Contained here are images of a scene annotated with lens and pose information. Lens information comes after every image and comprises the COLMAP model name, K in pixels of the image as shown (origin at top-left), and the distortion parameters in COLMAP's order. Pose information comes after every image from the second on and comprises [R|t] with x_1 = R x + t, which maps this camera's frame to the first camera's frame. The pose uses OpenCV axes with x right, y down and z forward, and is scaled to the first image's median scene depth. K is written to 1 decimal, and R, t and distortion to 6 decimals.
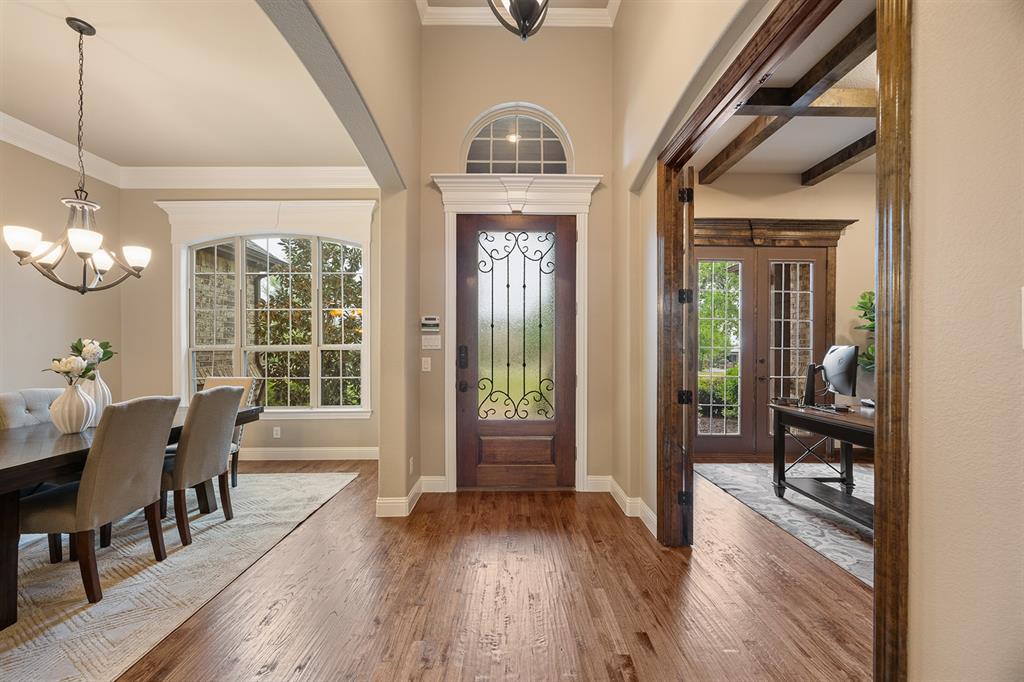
lens RADIAL K [[391.0, 0, 509.5], [0, 391.0, 348.6], [0, 0, 1]] dist [-0.002435, -0.000660]
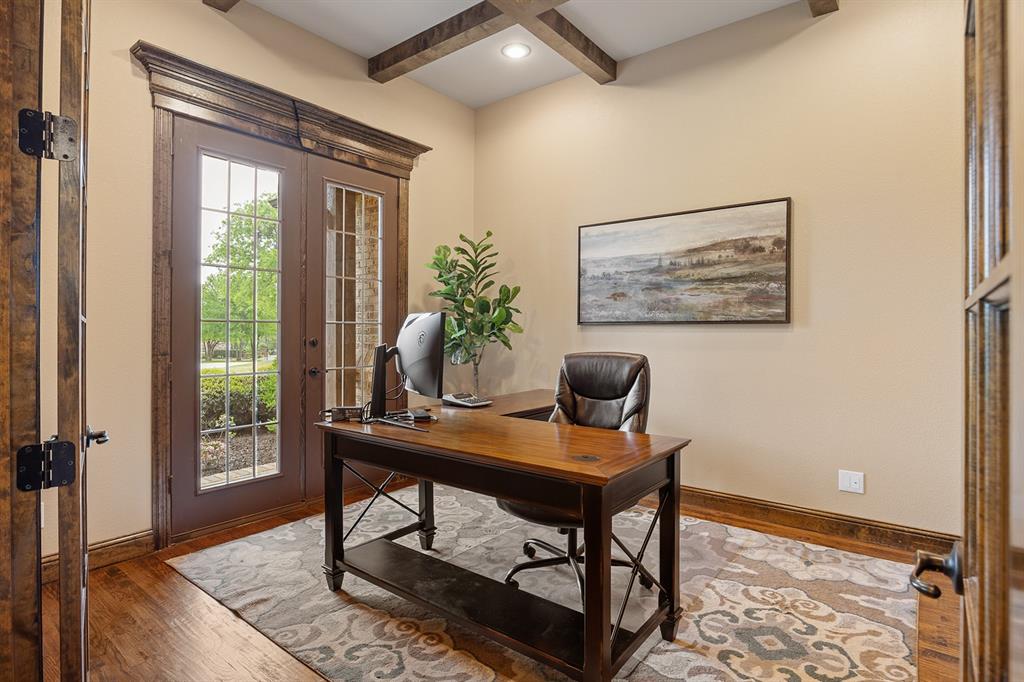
lens RADIAL K [[531.6, 0, 509.6], [0, 531.6, 325.3], [0, 0, 1]] dist [-0.020093, -0.000249]
pose [[0.622527, 0.001642, 0.782596, 0.268726], [0.004544, 0.999973, -0.005712, 0.014970], [-0.782585, 0.007112, 0.622503, 0.350641]]
